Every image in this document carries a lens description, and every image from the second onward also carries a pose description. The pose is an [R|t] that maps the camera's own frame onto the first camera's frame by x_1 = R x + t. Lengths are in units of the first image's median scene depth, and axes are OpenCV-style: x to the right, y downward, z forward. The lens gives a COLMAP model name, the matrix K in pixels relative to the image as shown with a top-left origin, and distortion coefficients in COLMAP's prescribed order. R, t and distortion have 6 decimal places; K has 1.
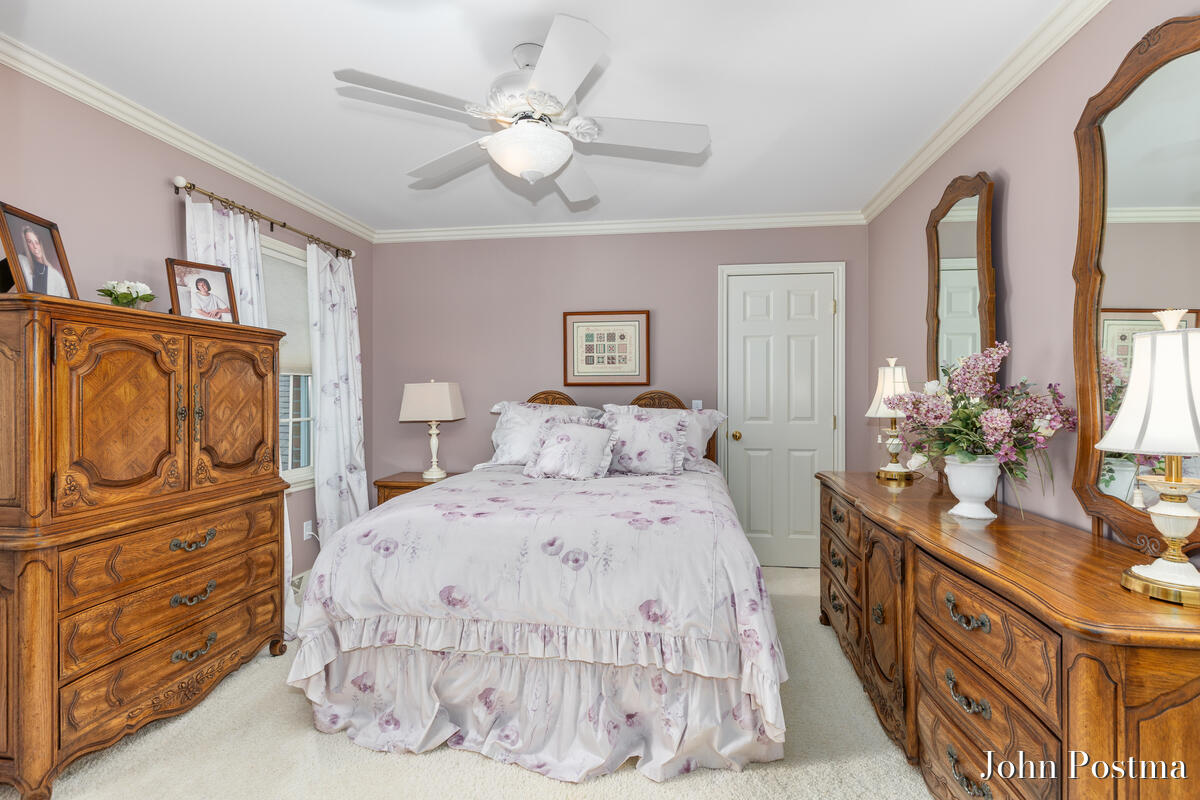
lens RADIAL K [[538.3, 0, 603.6], [0, 538.3, 394.8], [0, 0, 1]] dist [0.005176, 0.000164]
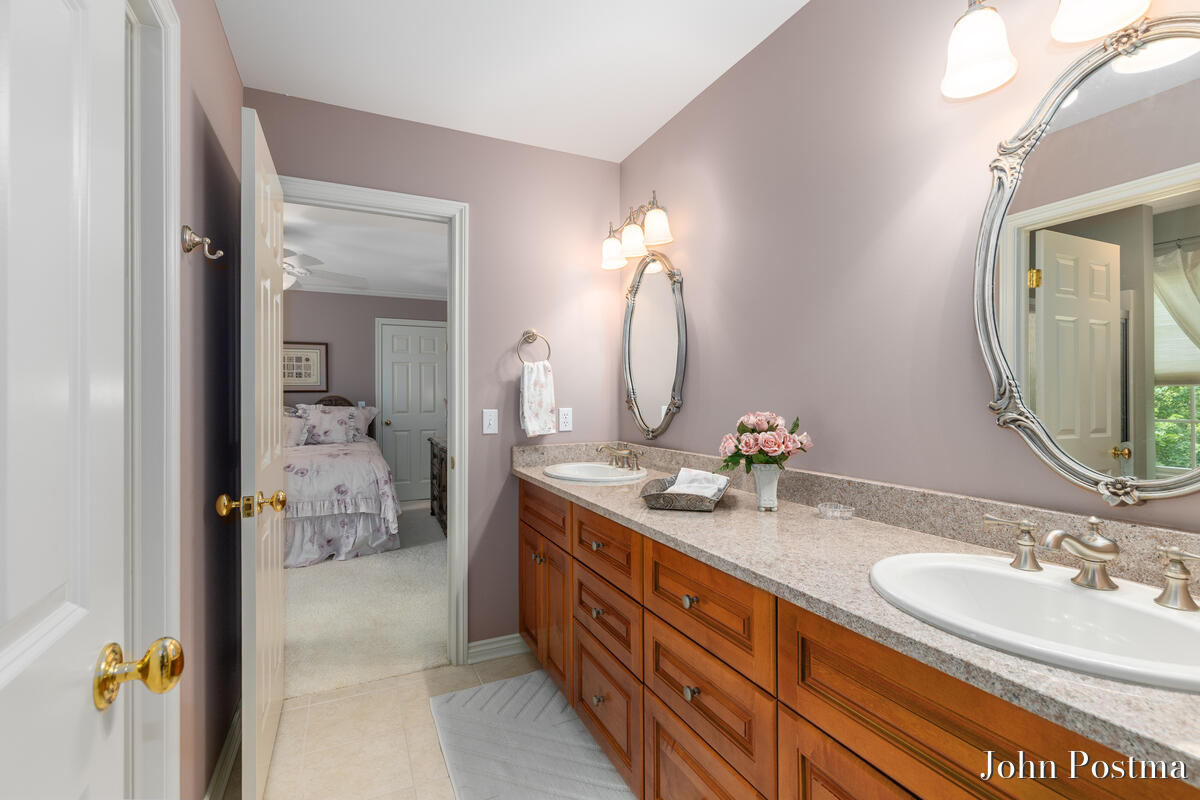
lens RADIAL K [[538.3, 0, 604.1], [0, 538.3, 395.3], [0, 0, 1]] dist [0.005176, 0.000164]
pose [[0.829258, -0.002224, 0.558862, -0.161035], [0.005057, 0.999981, -0.003525, 0.001770], [-0.558843, 0.005749, 0.829253, -0.950071]]
